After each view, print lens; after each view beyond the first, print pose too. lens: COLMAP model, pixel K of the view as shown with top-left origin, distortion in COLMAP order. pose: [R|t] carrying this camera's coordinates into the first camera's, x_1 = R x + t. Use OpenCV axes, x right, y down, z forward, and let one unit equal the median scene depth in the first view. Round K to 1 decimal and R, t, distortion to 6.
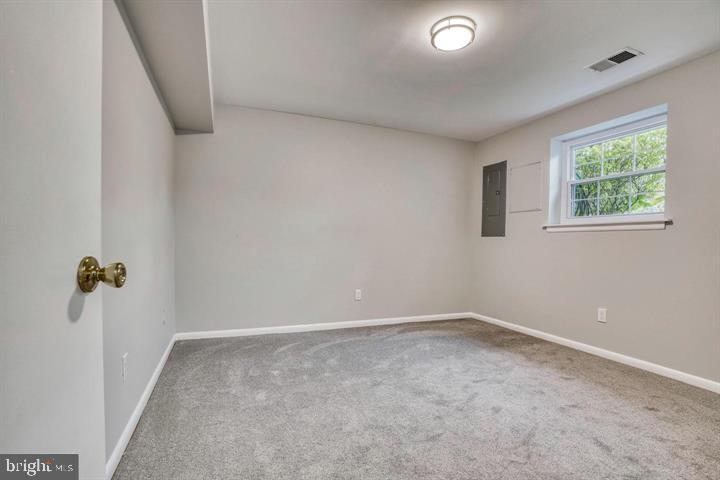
lens RADIAL K [[343.8, 0, 357.6], [0, 343.8, 253.4], [0, 0, 1]] dist [-0.069538, 0.027052]
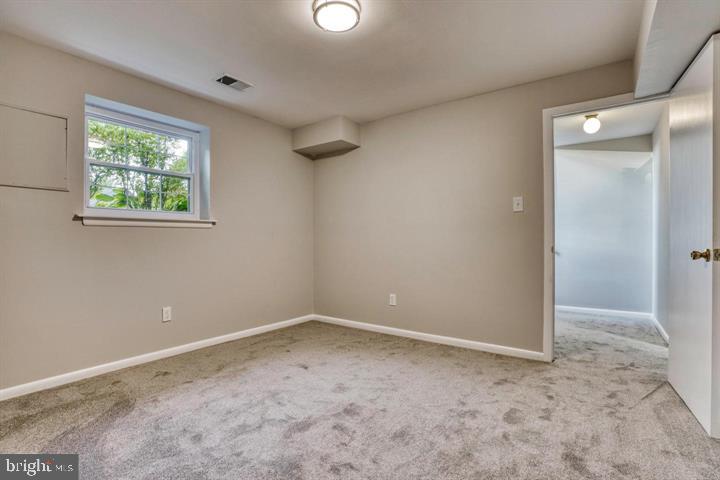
lens RADIAL K [[343.8, 0, 357.6], [0, 343.8, 253.4], [0, 0, 1]] dist [-0.069538, 0.027052]
pose [[-0.525388, -0.032835, 0.850229, -0.404067], [0.032135, 0.997776, 0.058391, -0.032370], [-0.850256, 0.058000, -0.523164, 1.084749]]
